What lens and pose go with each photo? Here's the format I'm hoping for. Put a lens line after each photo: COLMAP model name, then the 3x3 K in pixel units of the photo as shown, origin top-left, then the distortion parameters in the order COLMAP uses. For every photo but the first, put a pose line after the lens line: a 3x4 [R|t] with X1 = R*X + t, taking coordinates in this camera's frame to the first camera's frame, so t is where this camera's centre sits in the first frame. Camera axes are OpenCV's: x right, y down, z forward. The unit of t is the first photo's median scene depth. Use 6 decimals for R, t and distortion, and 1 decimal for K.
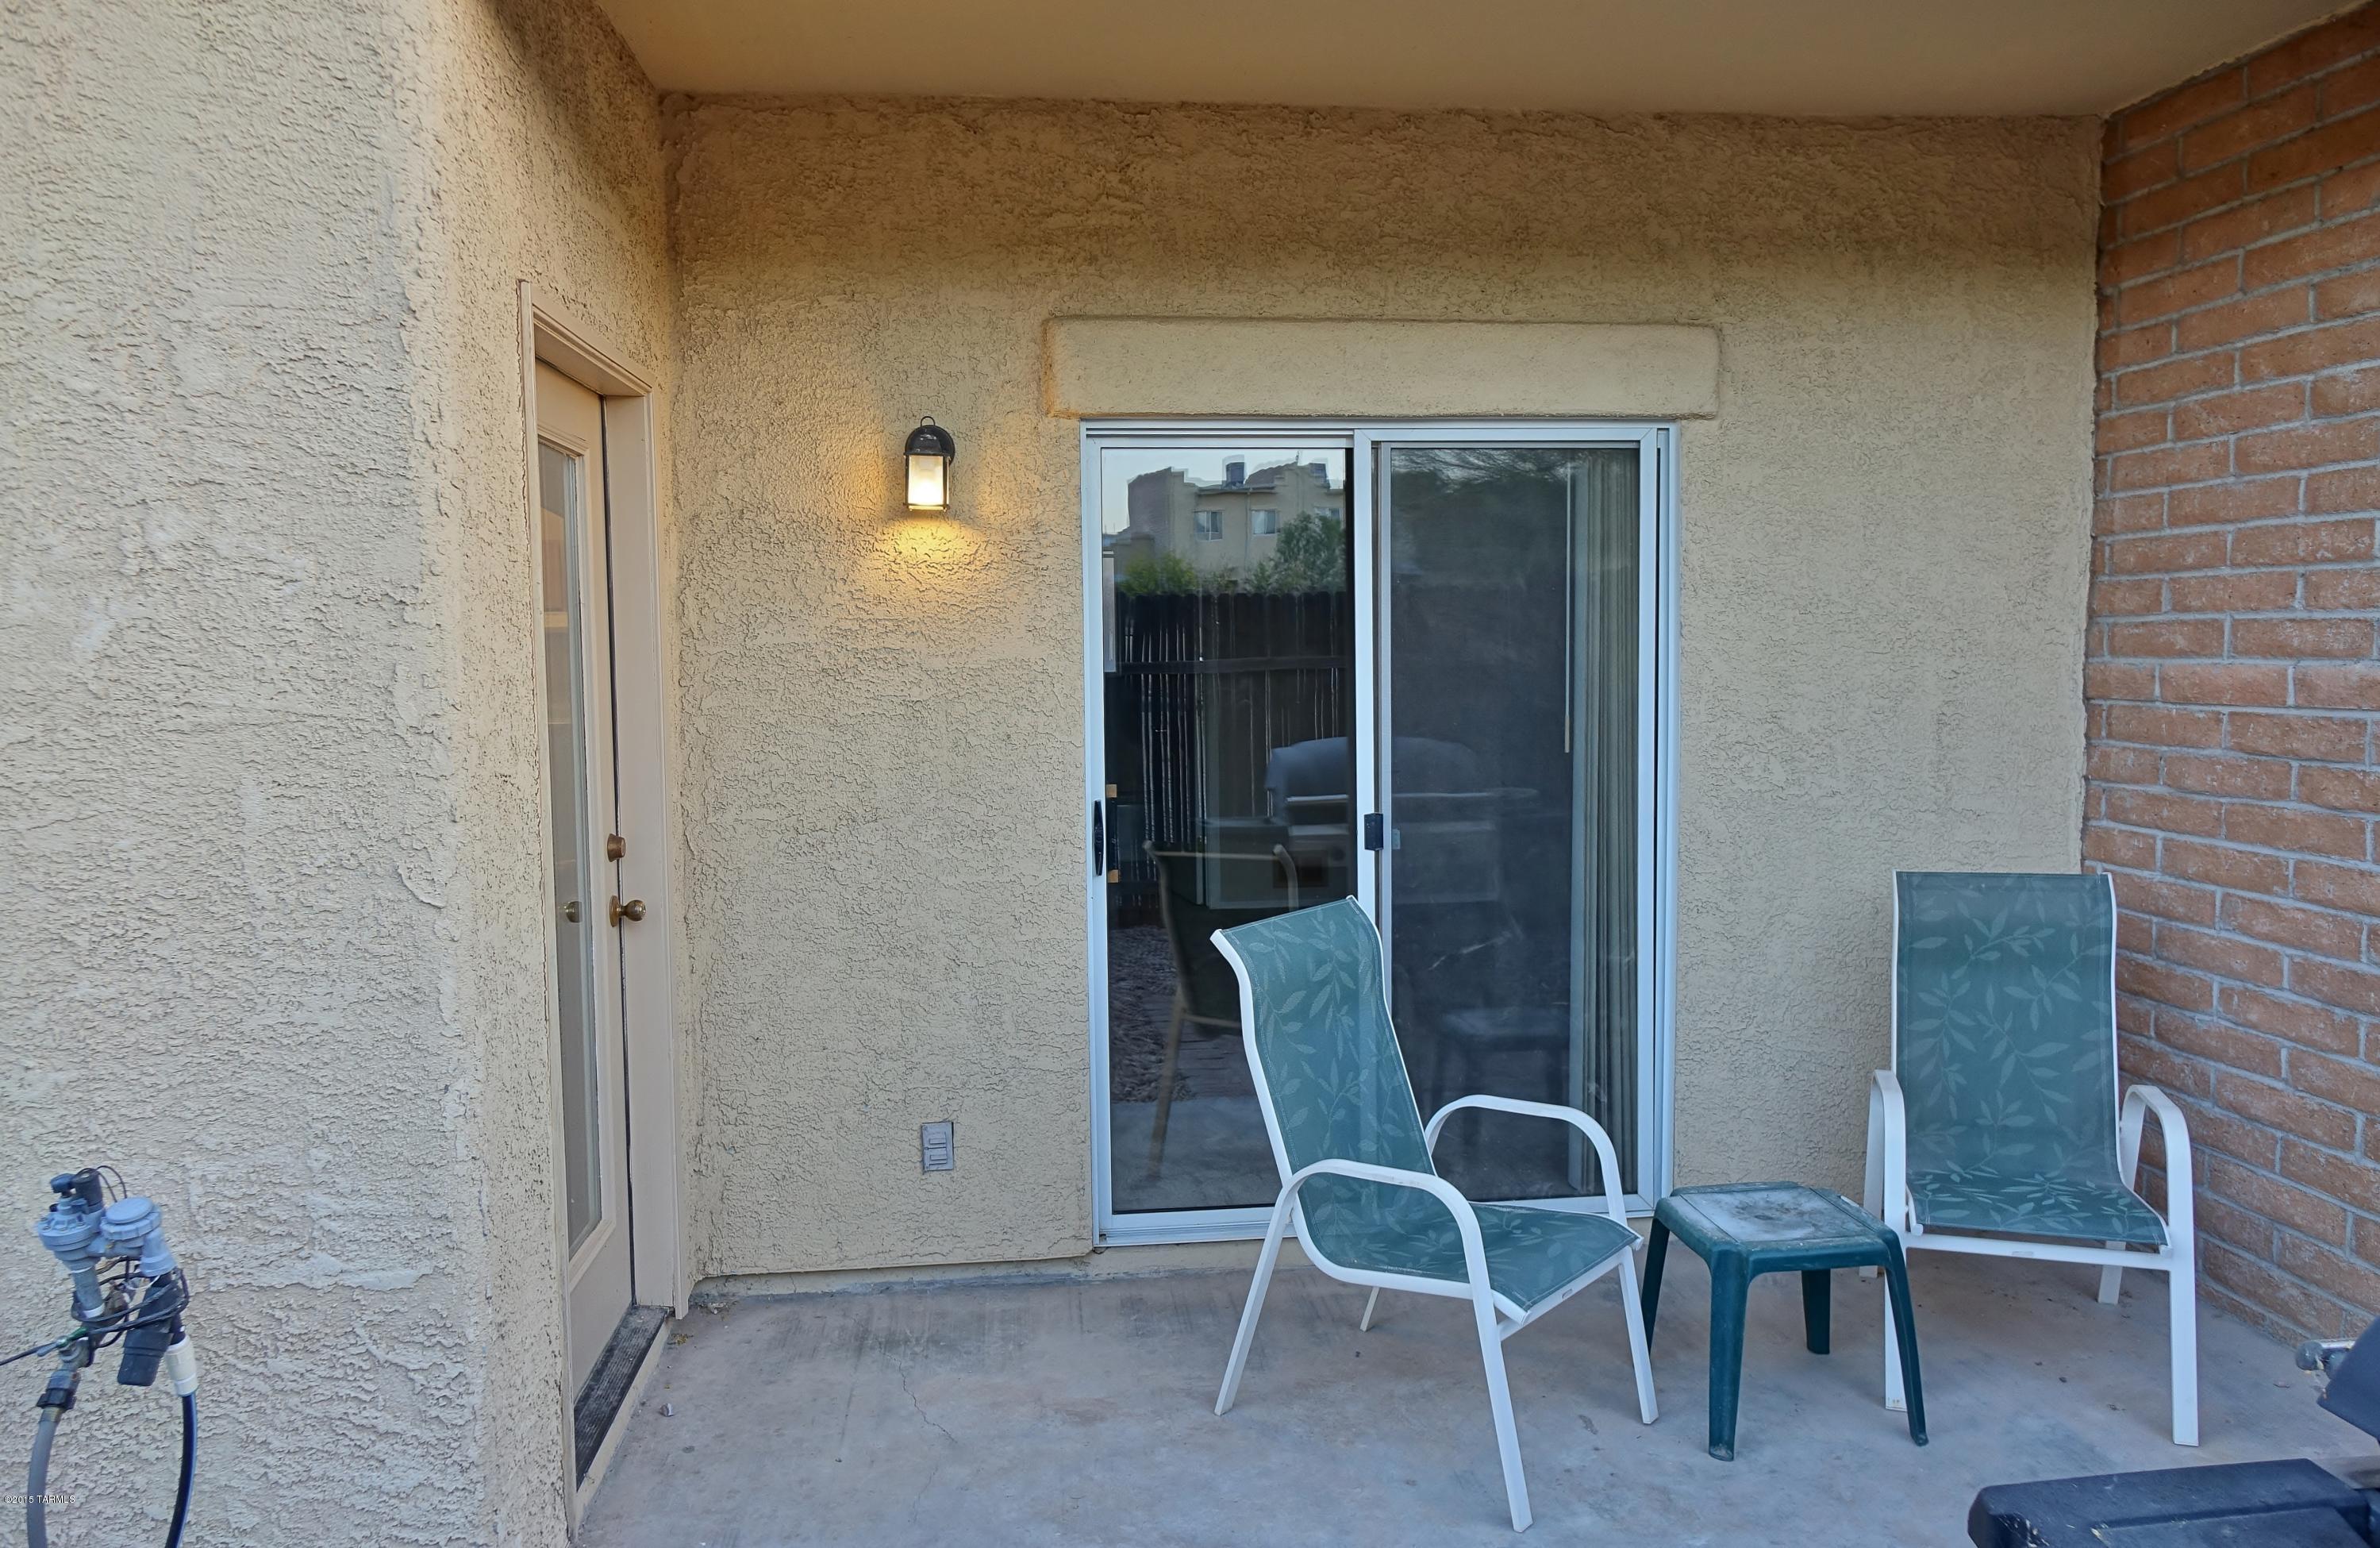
lens RADIAL K [[1644.9, 0, 1194.4], [0, 1644.9, 772.6], [0, 0, 1]] dist [-0.004745, -0.002785]
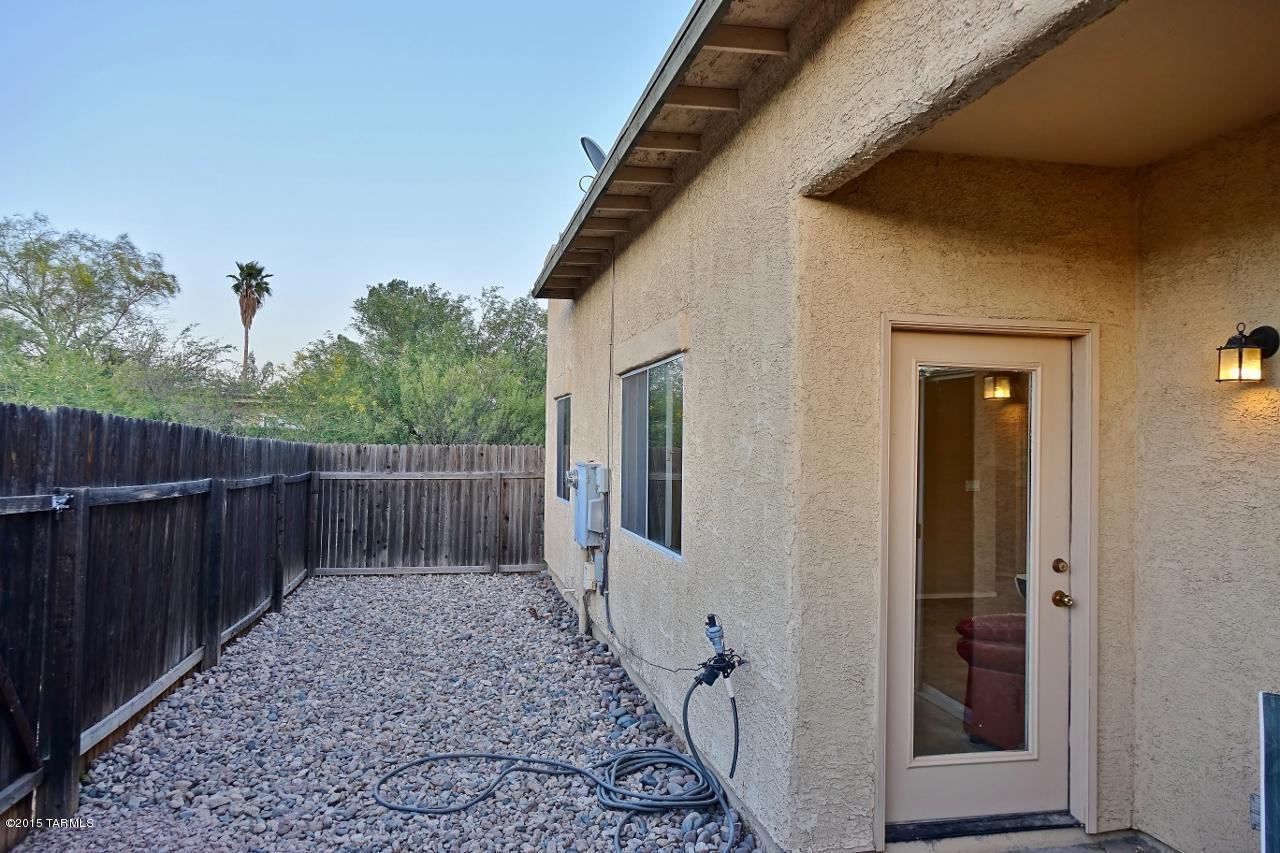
lens RADIAL K [[874.4, 0, 641.2], [0, 874.4, 424.2], [0, 0, 1]] dist [-0.002177, 0.003134]
pose [[0.103121, -0.009062, -0.994628, 0.579528], [-0.098366, 0.994964, -0.019264, -0.048624], [0.989793, 0.099824, 0.101710, 0.355160]]
